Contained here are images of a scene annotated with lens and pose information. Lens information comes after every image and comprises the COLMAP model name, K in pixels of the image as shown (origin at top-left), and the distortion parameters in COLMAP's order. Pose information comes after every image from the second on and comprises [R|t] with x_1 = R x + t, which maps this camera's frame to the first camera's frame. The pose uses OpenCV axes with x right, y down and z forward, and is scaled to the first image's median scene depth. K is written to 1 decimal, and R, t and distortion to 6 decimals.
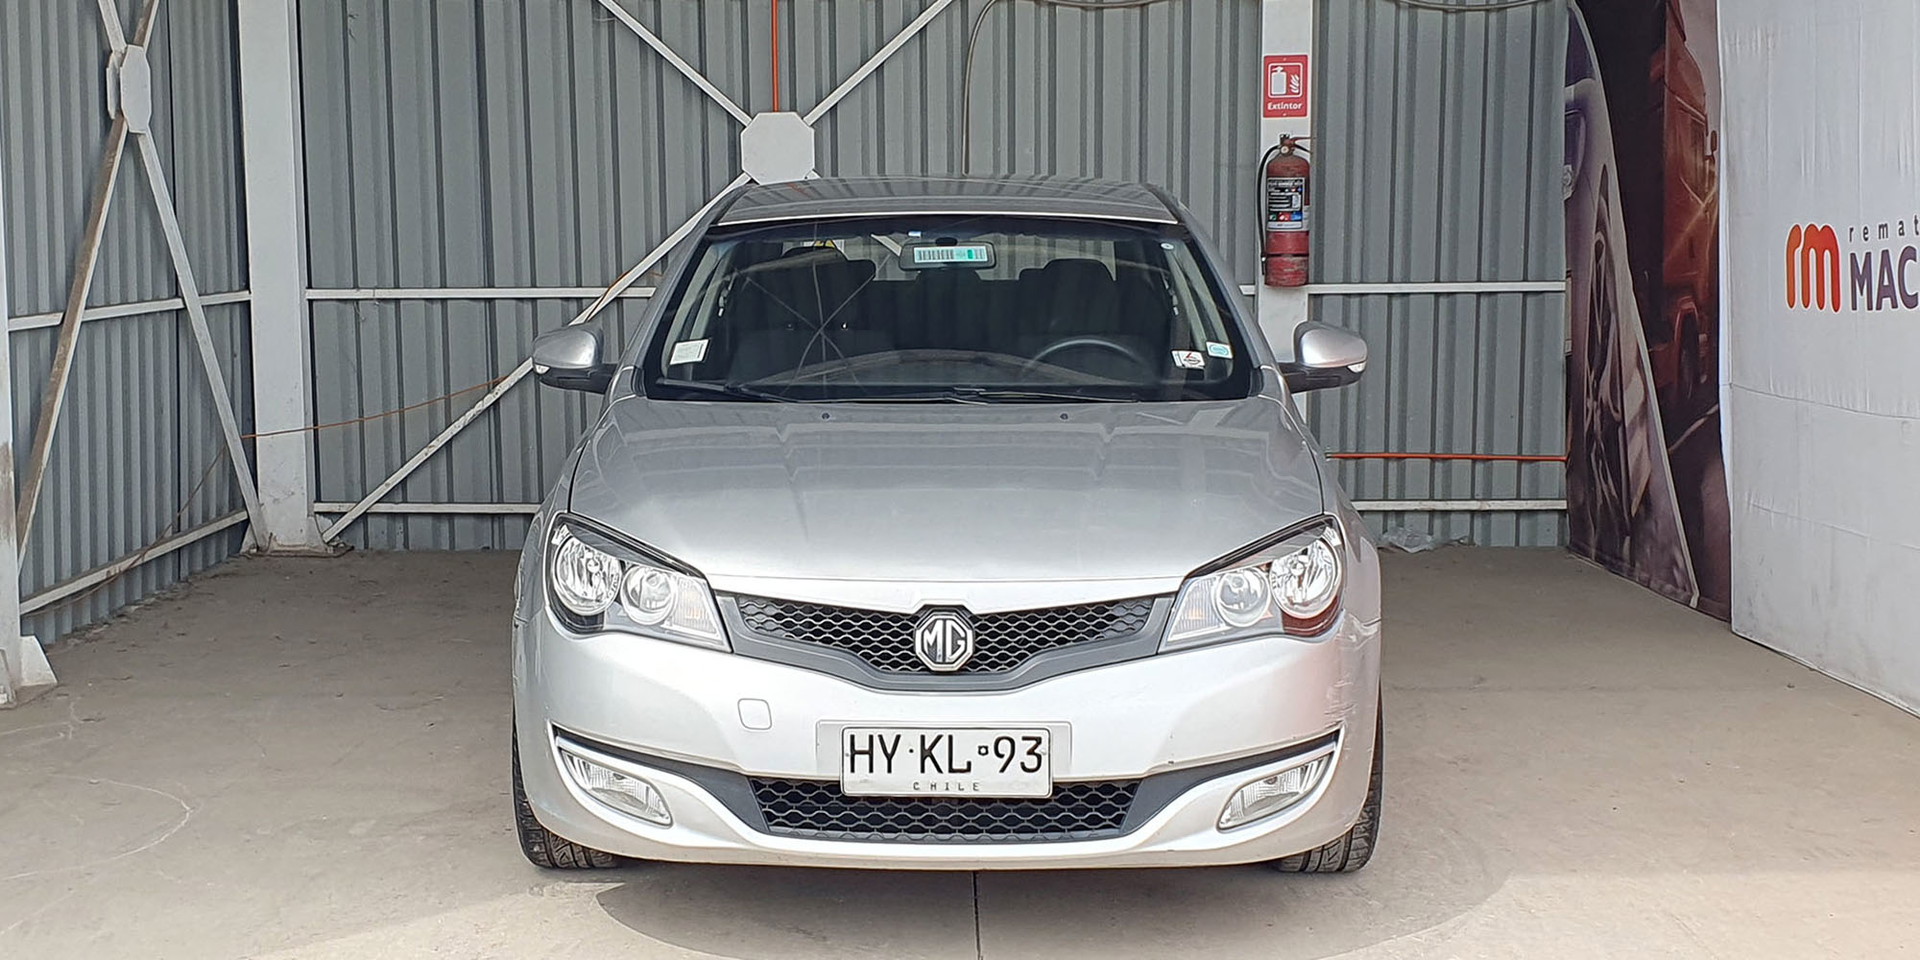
lens RADIAL K [[2421.1, 0, 927.2], [0, 2421.1, 503.8], [0, 0, 1]] dist [0.159694, 0.000000]
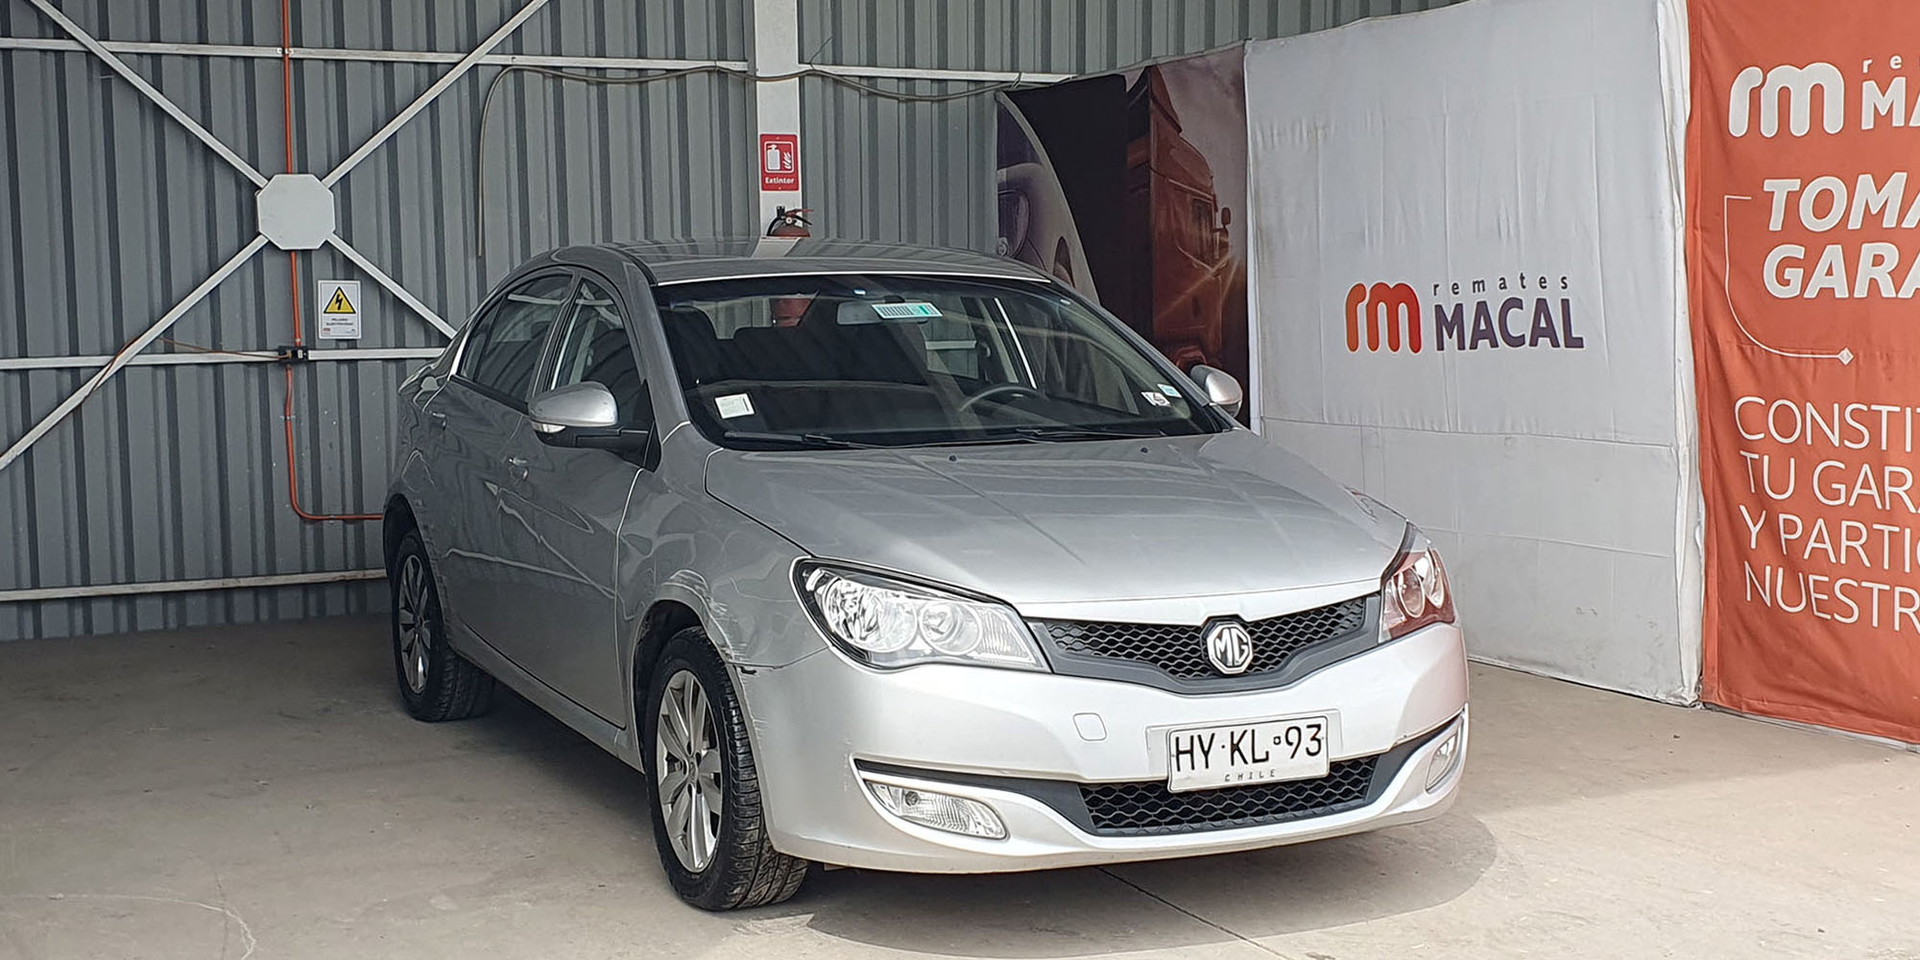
lens RADIAL K [[2292.1, 0, 957.8], [0, 2292.1, 517.4], [0, 0, 1]] dist [0.166846, 0.000000]
pose [[0.900997, -0.051893, 0.430710, -0.235538], [0.060141, 0.998174, -0.005546, -0.001924], [-0.429636, 0.030900, 0.902473, 0.040277]]
